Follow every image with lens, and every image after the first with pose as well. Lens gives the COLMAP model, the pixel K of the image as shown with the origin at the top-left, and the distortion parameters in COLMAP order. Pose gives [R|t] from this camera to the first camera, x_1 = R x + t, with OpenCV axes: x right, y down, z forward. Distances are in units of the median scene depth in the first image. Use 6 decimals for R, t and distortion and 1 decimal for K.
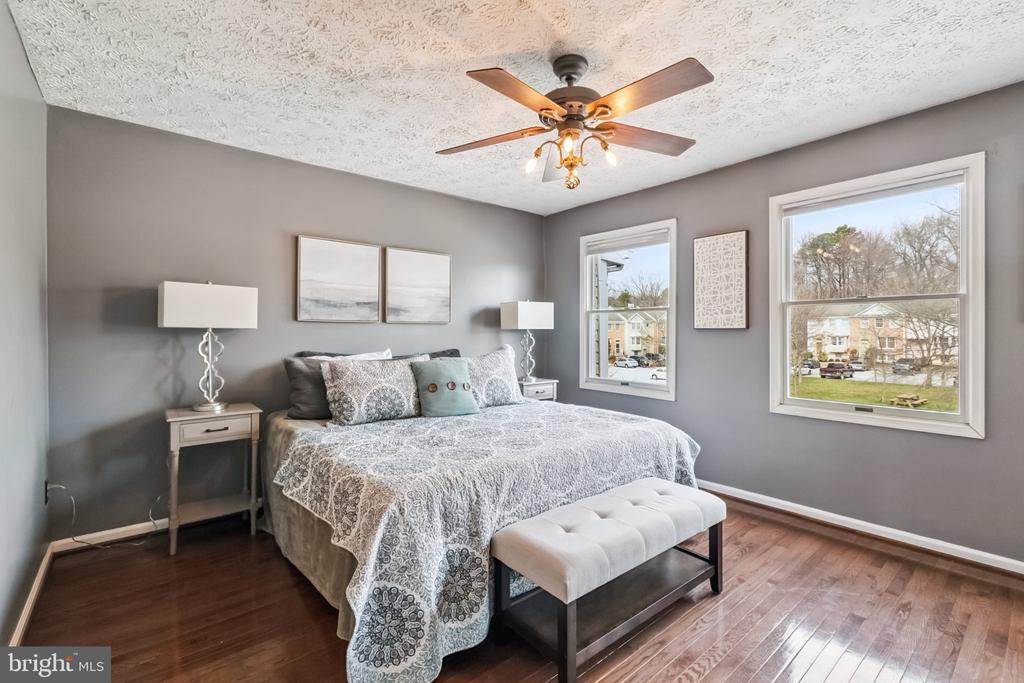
lens RADIAL K [[451.0, 0, 543.8], [0, 451.0, 329.4], [0, 0, 1]] dist [0.000720, -0.000038]
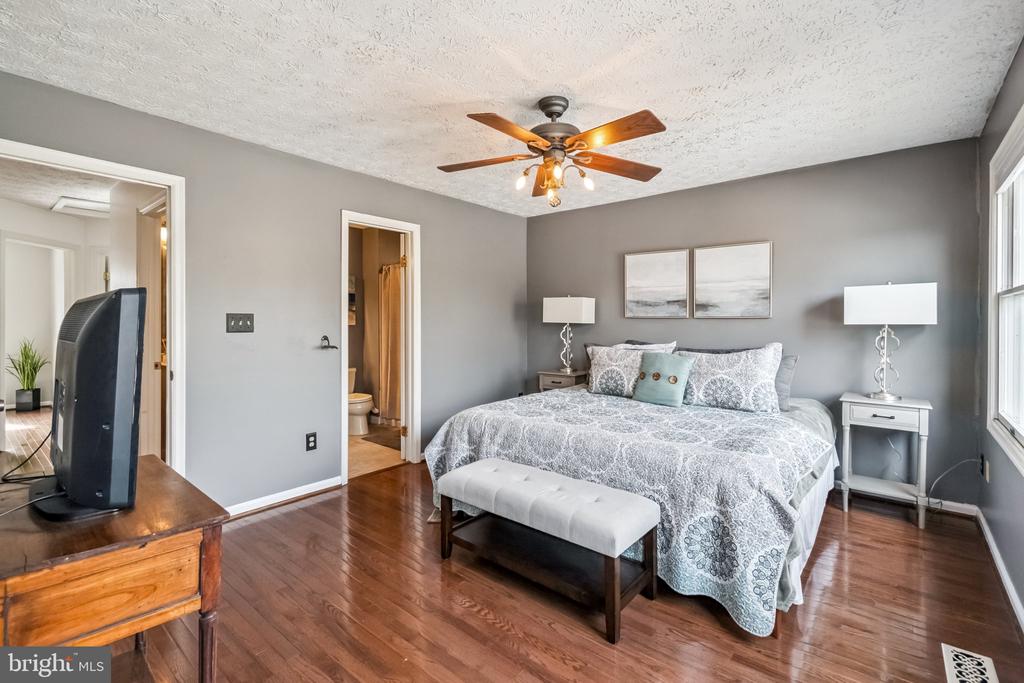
lens RADIAL K [[458.6, 0, 516.0], [0, 458.6, 328.1], [0, 0, 1]] dist [0.000015, -0.000607]
pose [[0.170445, 0.013952, -0.985268, 0.759022], [-0.001030, 0.999902, 0.013981, -0.006420], [0.985367, -0.001368, 0.170443, 0.436733]]
